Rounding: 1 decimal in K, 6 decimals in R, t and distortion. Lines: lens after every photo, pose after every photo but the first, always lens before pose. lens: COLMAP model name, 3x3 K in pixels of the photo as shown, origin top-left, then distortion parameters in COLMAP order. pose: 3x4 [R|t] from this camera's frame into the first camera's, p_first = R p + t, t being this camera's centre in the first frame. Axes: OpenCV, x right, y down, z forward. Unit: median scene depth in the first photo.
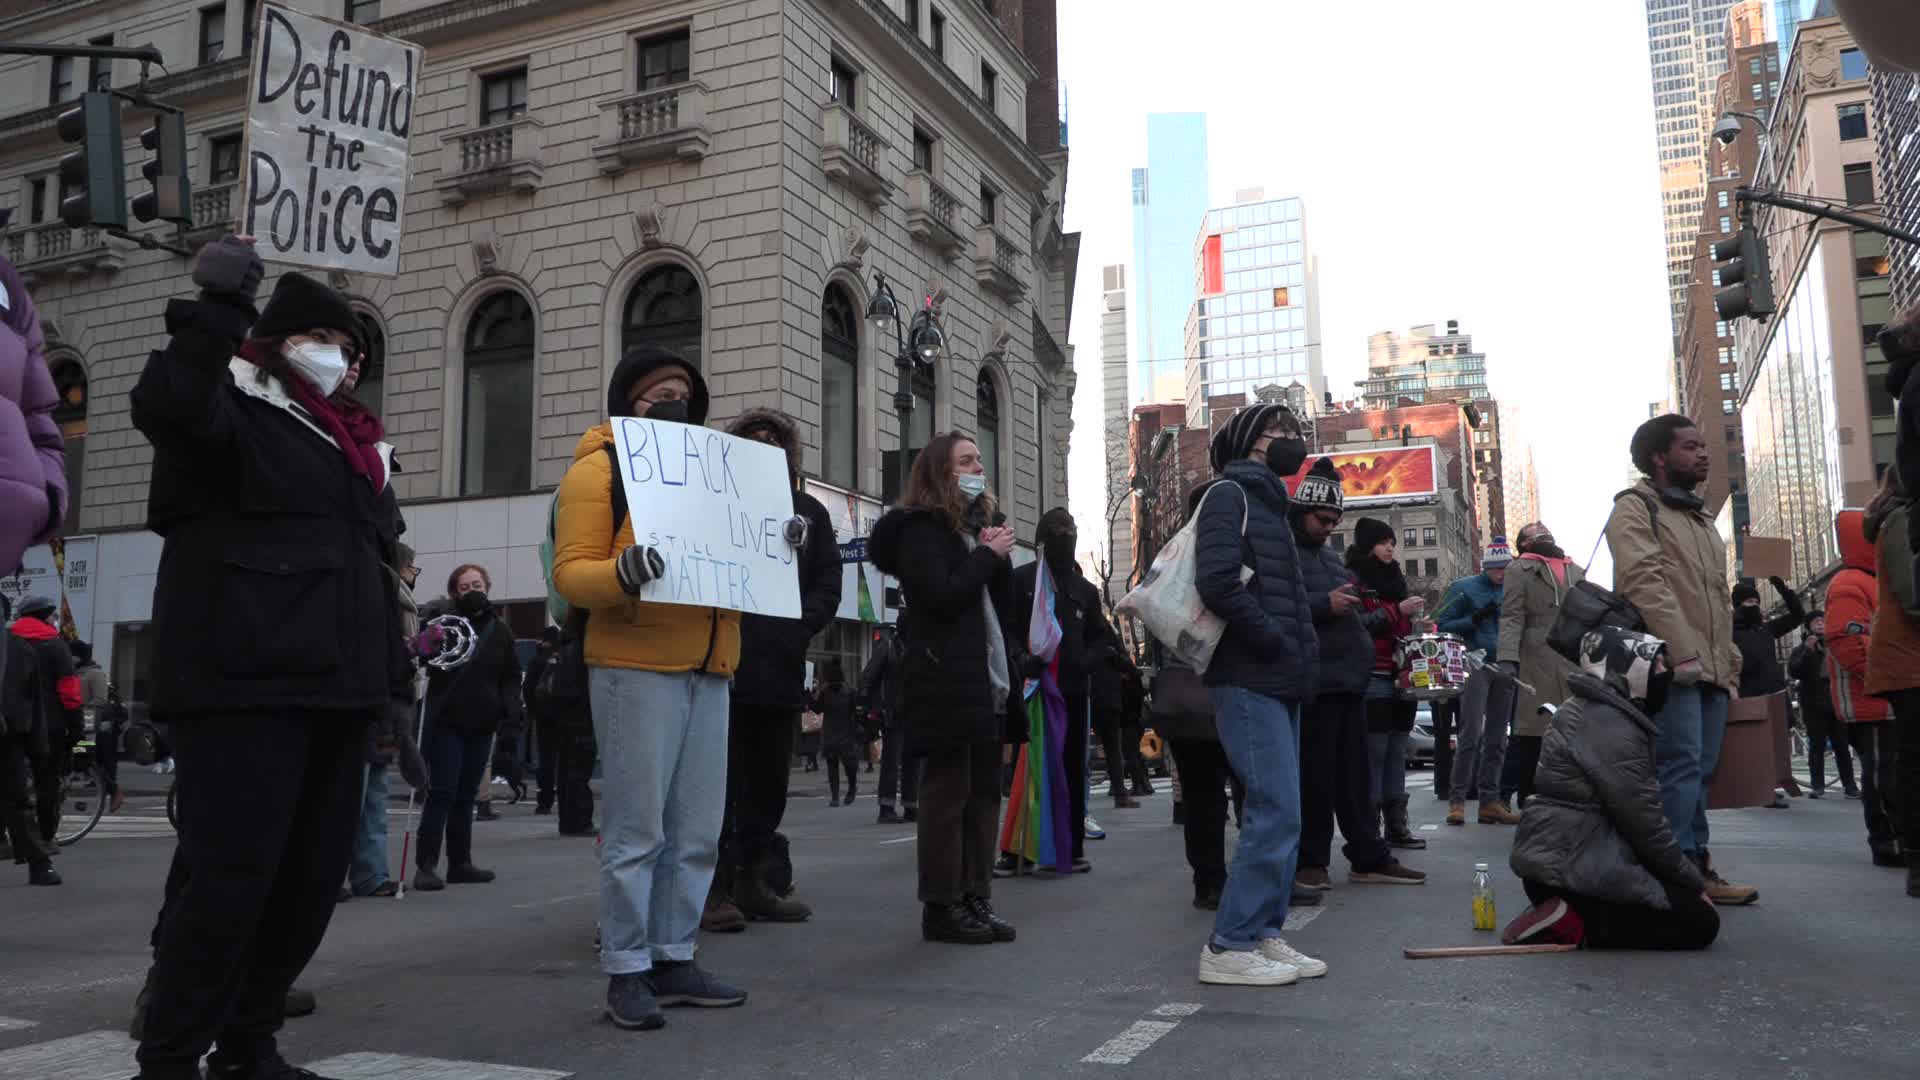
lens RADIAL K [[1502.9, 0, 946.8], [0, 1502.9, 530.3], [0, 0, 1]] dist [-0.009292, -0.005033]
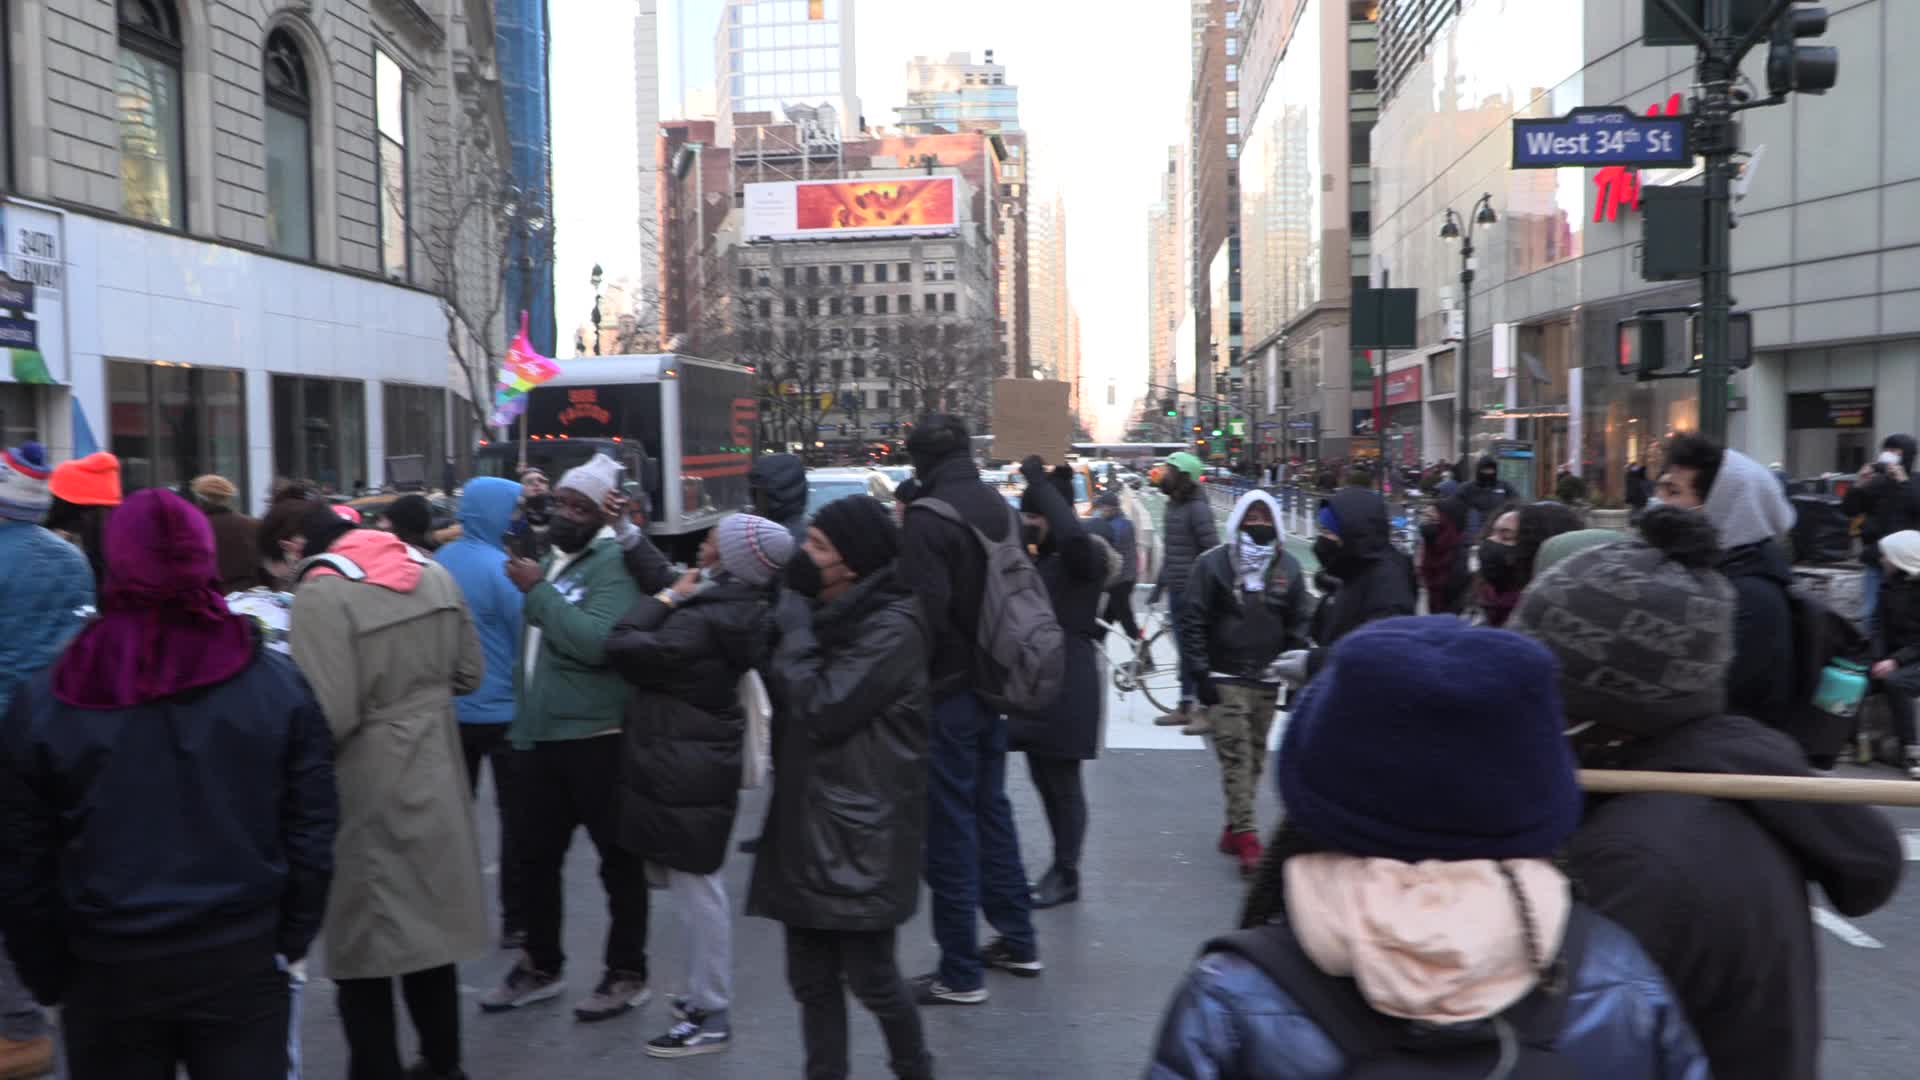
lens RADIAL K [[1502.9, 0, 944.4], [0, 1502.9, 532.6], [0, 0, 1]] dist [-0.009292, -0.005033]
pose [[0.956599, -0.022732, 0.290520, 0.026302], [-0.030389, 0.983736, 0.177034, -0.001178], [-0.289819, -0.178179, 0.940349, 0.039168]]
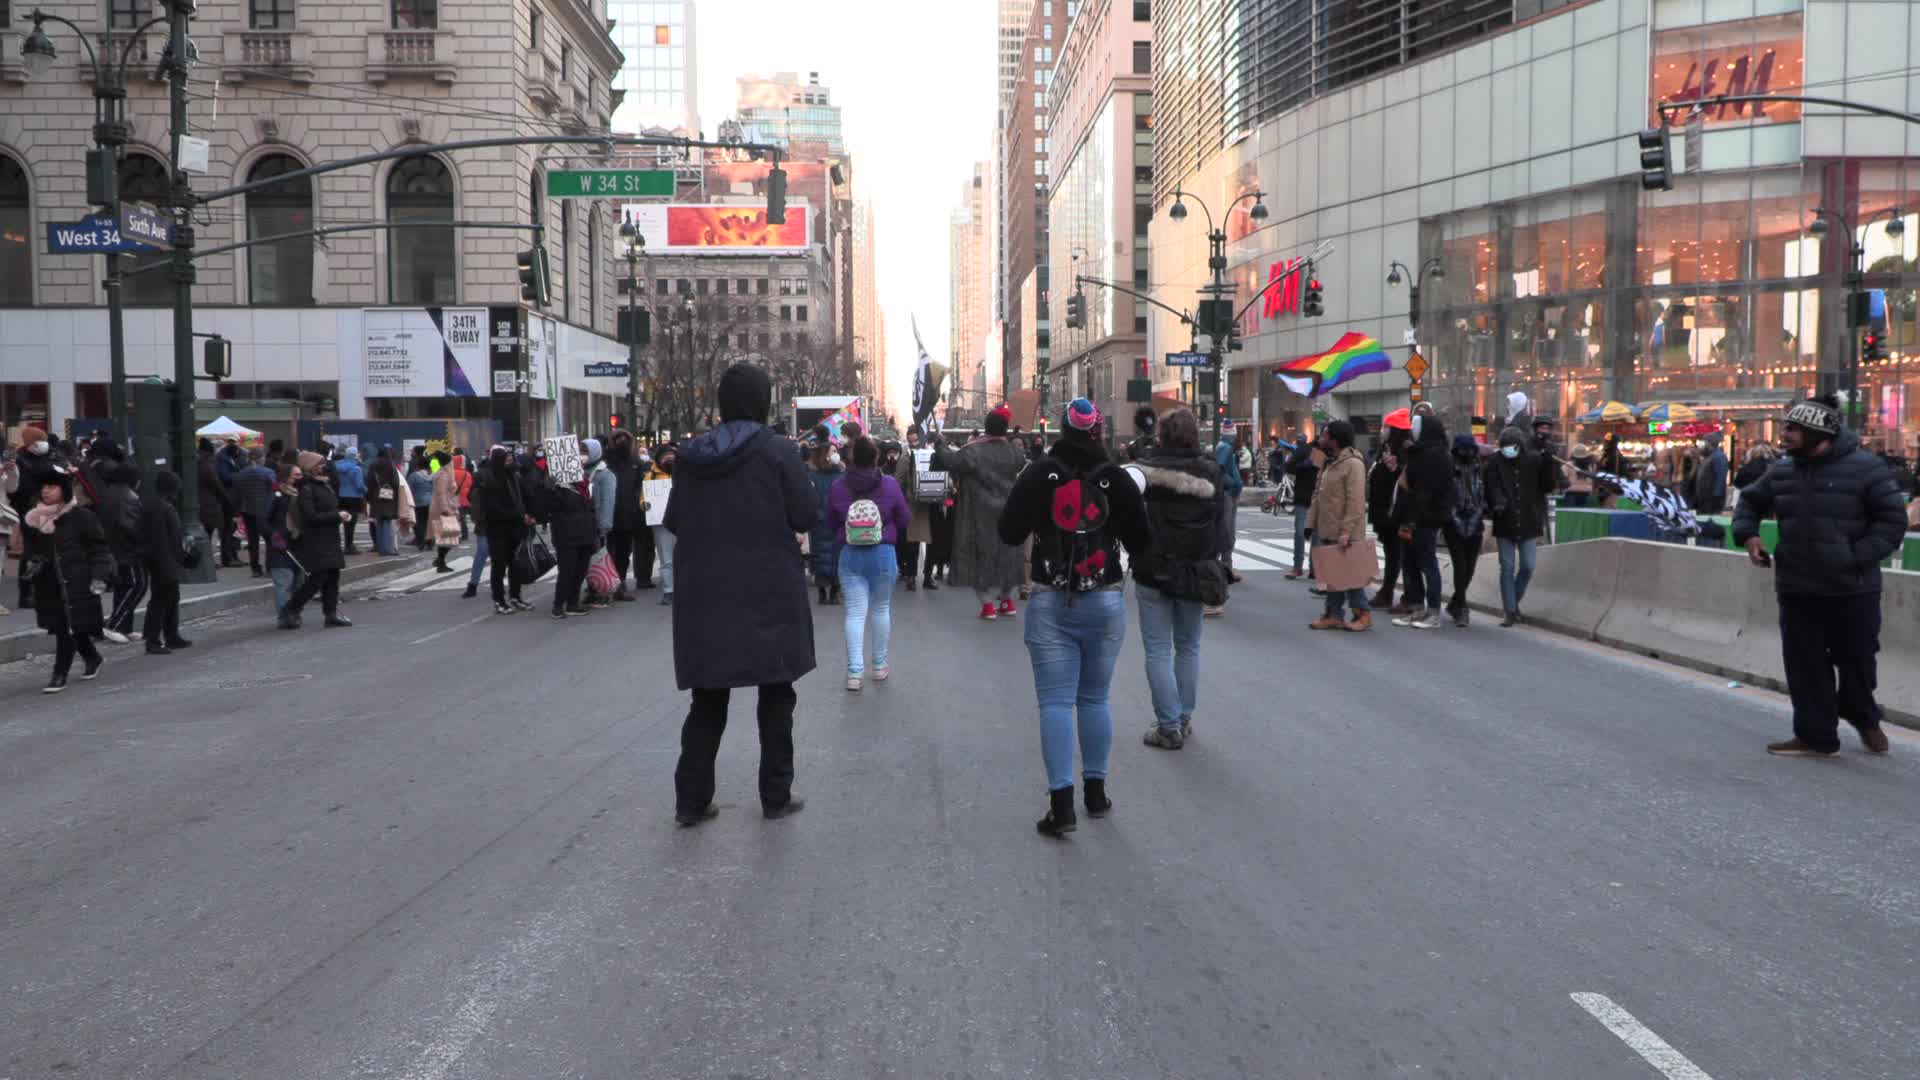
lens RADIAL K [[1502.9, 0, 959.8], [0, 1502.9, 530.5], [0, 0, 1]] dist [-0.009292, -0.005033]
pose [[0.903837, -0.018337, 0.427483, -0.061781], [-0.062343, 0.982776, 0.173969, -0.018677], [-0.423310, -0.183891, 0.887126, -0.103874]]
